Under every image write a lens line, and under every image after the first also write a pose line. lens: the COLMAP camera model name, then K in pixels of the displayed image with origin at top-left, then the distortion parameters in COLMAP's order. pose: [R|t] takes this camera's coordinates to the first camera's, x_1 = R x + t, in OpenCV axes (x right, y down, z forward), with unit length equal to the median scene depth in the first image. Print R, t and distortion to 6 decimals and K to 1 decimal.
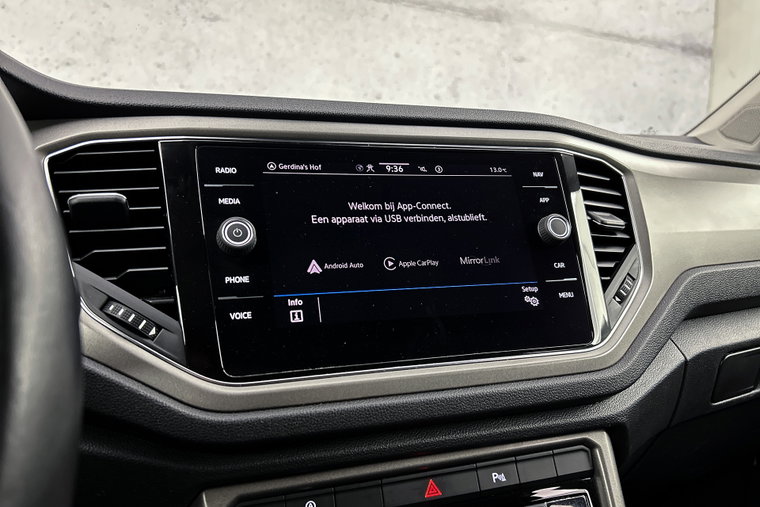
lens RADIAL K [[585.8, 0, 380.9], [0, 585.8, 256.8], [0, 0, 1]] dist [0.061744, -0.064050]
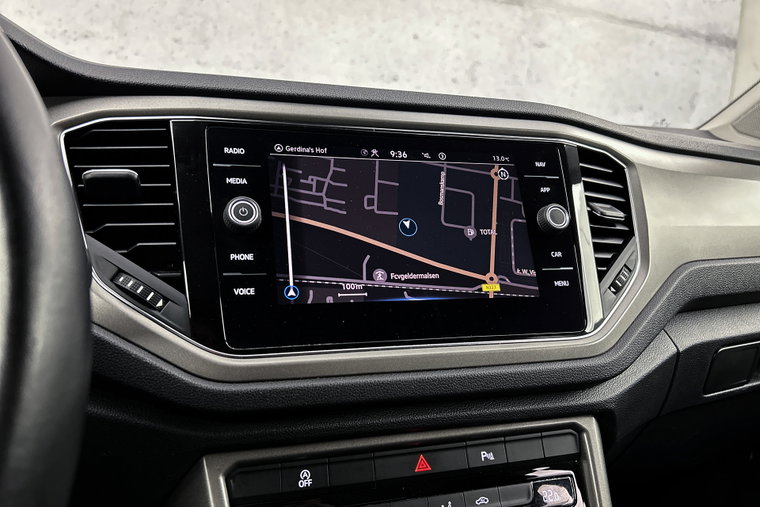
lens RADIAL K [[585.8, 0, 380.3], [0, 585.8, 256.5], [0, 0, 1]] dist [0.061744, -0.064050]
pose [[0.999180, 0.036006, -0.018493, 0.018428], [-0.035474, 0.998970, 0.028304, -0.000023], [0.019493, -0.027624, 0.999428, -0.032271]]
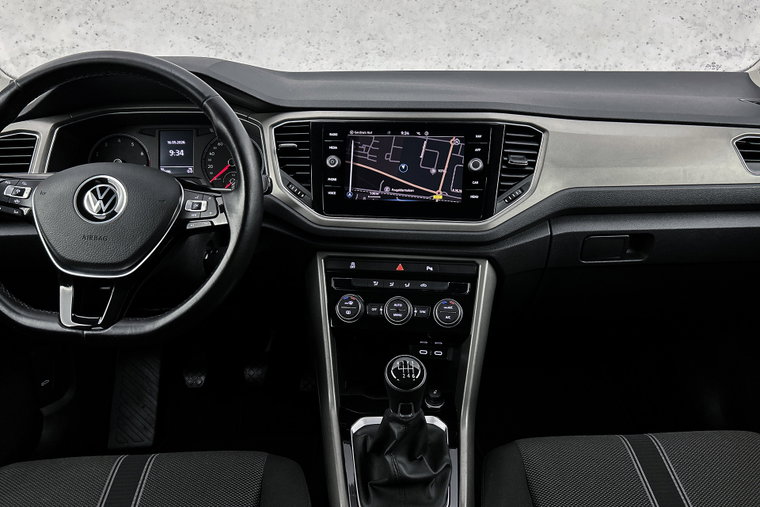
lens RADIAL K [[585.8, 0, 377.7], [0, 585.8, 258.5], [0, 0, 1]] dist [0.061744, -0.064050]
pose [[0.895048, 0.149636, -0.420117, 1.046959], [-0.041300, 0.965793, 0.256006, -0.285842], [0.444054, -0.211787, 0.870610, -1.224796]]
